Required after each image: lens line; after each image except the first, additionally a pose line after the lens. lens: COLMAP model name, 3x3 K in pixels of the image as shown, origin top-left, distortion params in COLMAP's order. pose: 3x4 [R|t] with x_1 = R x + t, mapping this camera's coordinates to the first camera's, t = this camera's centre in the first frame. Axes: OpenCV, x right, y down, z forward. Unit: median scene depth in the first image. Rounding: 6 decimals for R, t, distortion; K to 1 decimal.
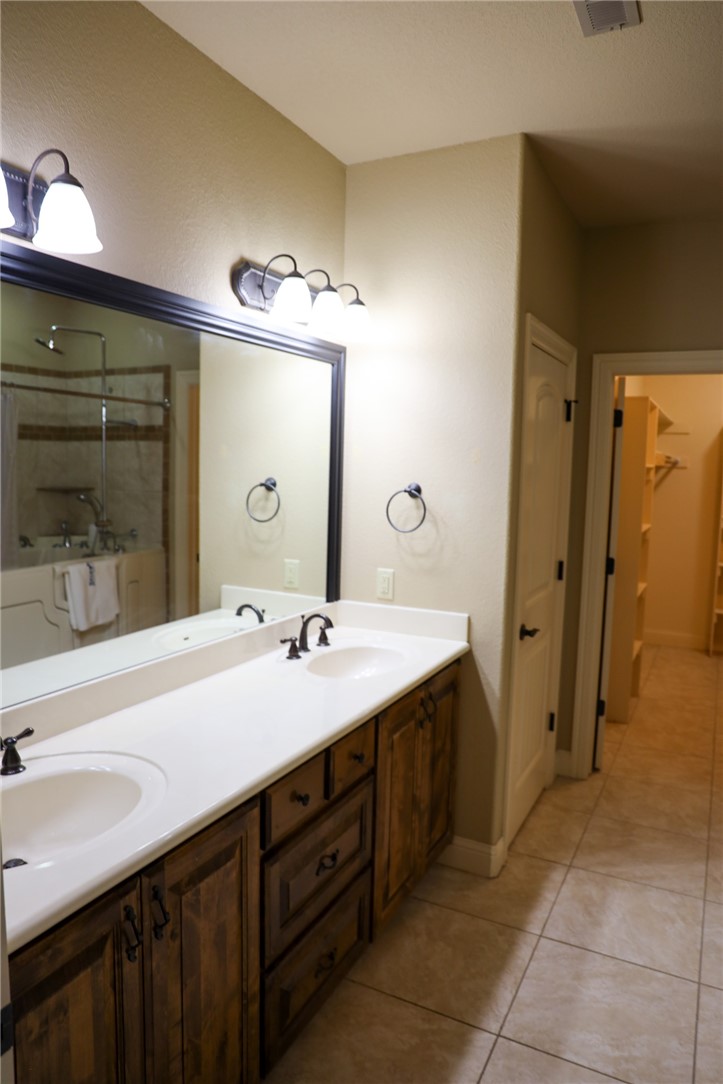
lens RADIAL K [[741.3, 0, 361.5], [0, 741.3, 542.0], [0, 0, 1]] dist [-0.095531, 0.072354]
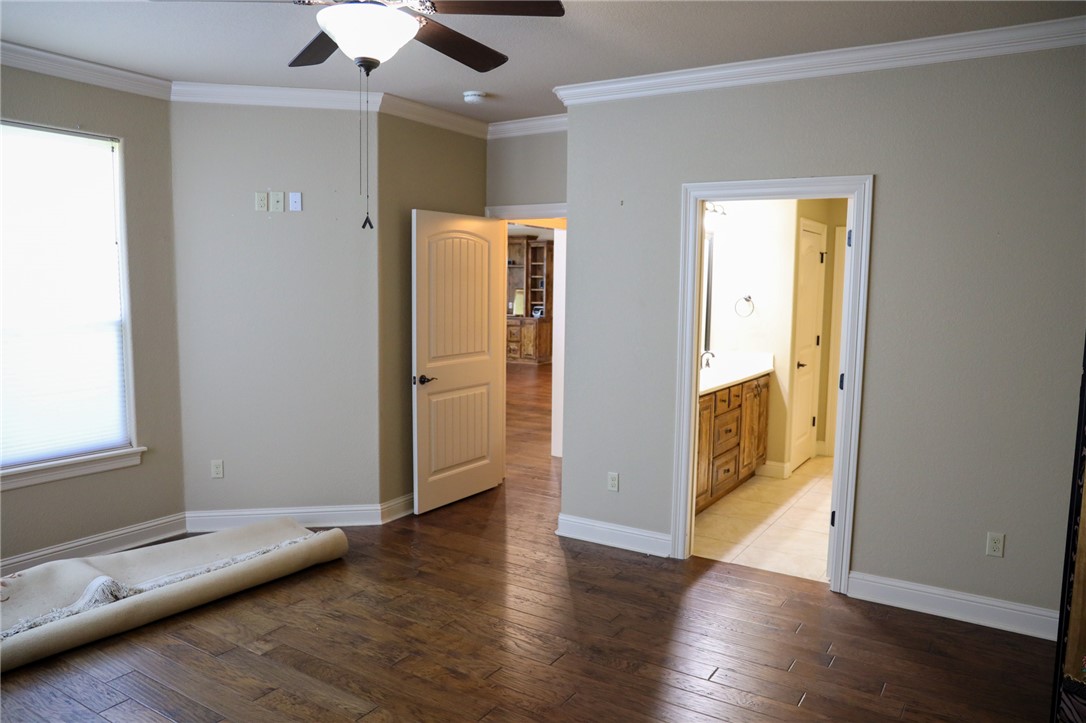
lens RADIAL K [[742.6, 0, 543.0], [0, 742.6, 361.5], [0, 0, 1]] dist [-0.095531, 0.072354]
pose [[0.993915, 0.001188, -0.110147, -0.277066], [-0.001274, 0.999999, -0.000710, 0.114819], [0.110146, 0.000846, 0.993915, -1.171405]]
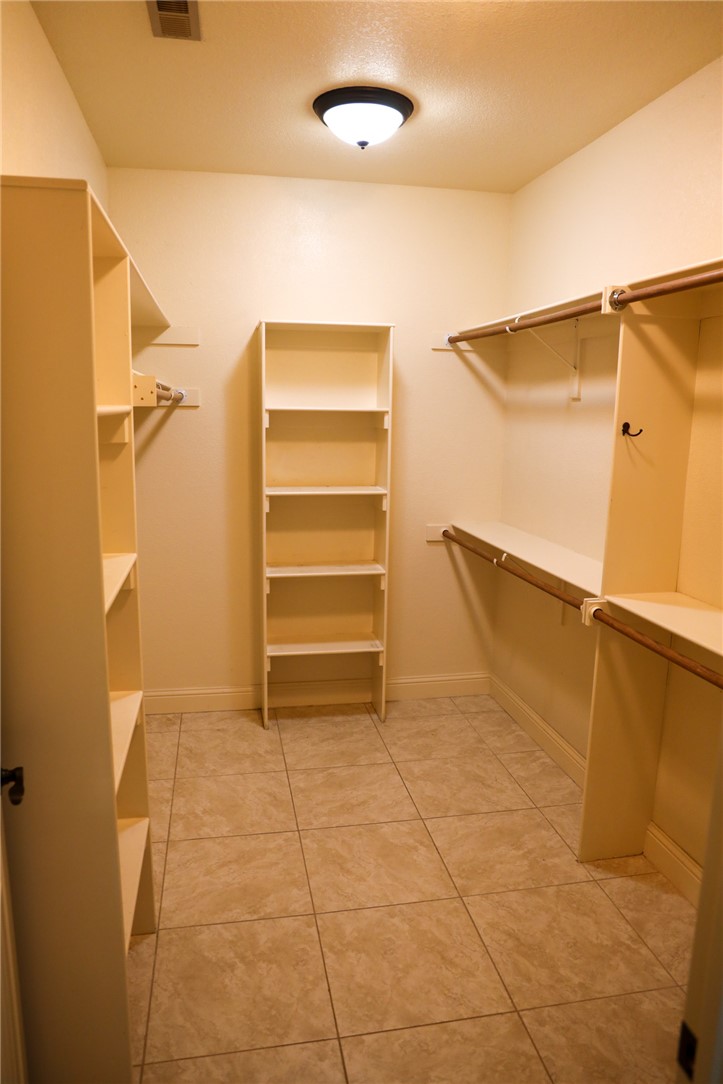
lens RADIAL K [[734.9, 0, 361.5], [0, 734.9, 542.0], [0, 0, 1]] dist [0.000334, -0.000108]
pose [[0.796433, -0.121686, 0.592357, 0.327783], [0.070833, 0.991574, 0.108460, -0.085211], [-0.600564, -0.044423, 0.798342, 0.773660]]
